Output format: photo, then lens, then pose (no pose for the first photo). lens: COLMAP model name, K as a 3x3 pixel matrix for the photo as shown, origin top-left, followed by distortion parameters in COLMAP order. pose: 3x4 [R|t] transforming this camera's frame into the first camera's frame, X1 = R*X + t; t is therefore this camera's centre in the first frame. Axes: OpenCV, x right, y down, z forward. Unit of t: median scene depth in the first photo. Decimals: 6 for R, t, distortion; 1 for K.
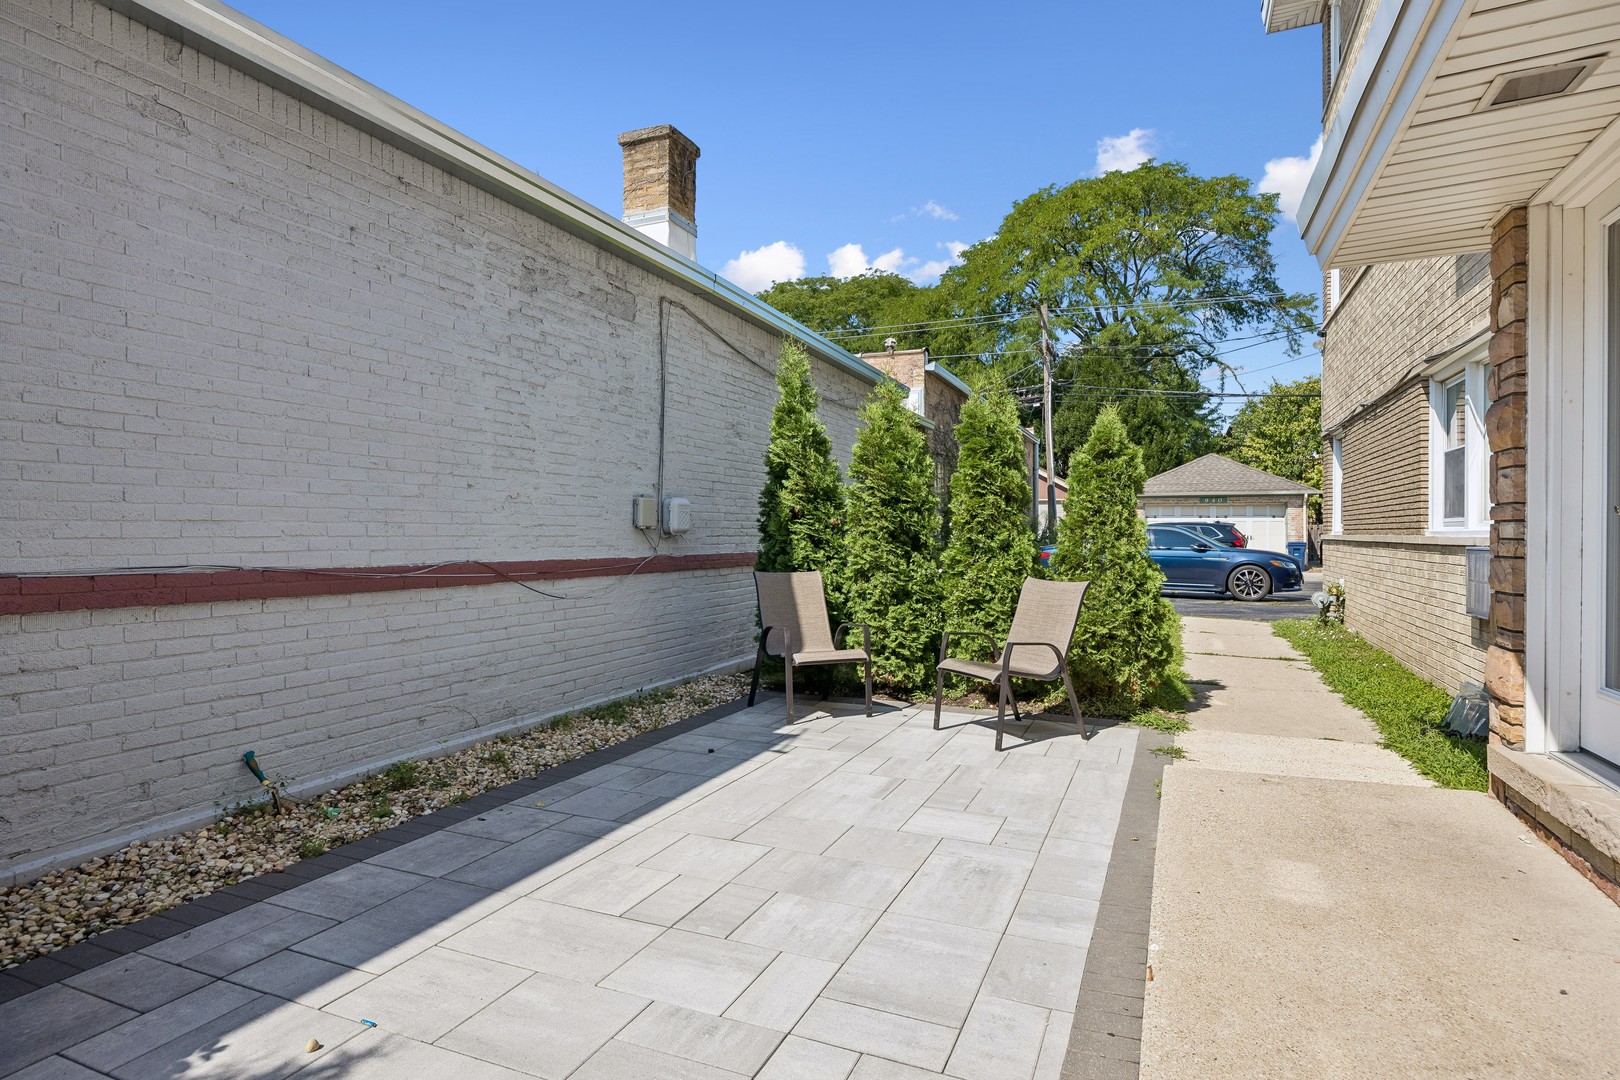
lens RADIAL K [[880.2, 0, 808.4], [0, 880.2, 536.1], [0, 0, 1]] dist [-0.000116, 0.000574]
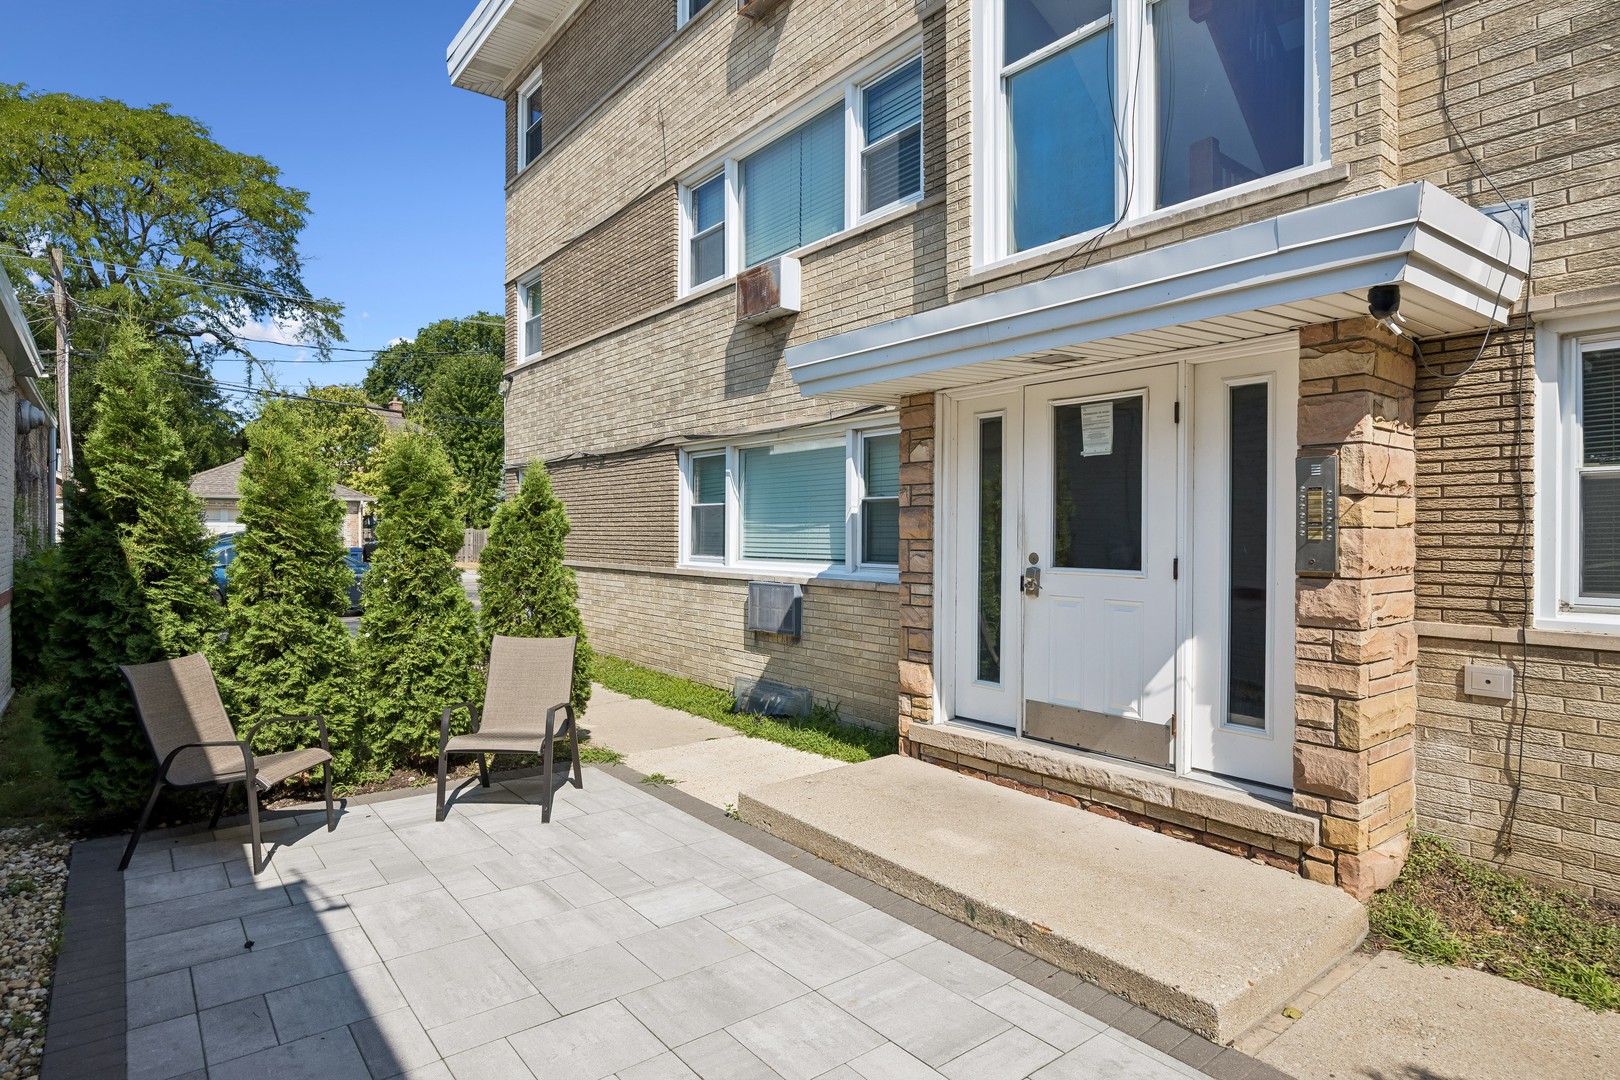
lens RADIAL K [[870.4, 0, 809.8], [0, 870.4, 541.8], [0, 0, 1]] dist [-0.008023, -0.001518]
pose [[0.475846, -0.010362, 0.879468, -0.396312], [-0.000982, 0.999924, 0.012312, -0.063731], [-0.879528, -0.006722, 0.475800, 0.236170]]
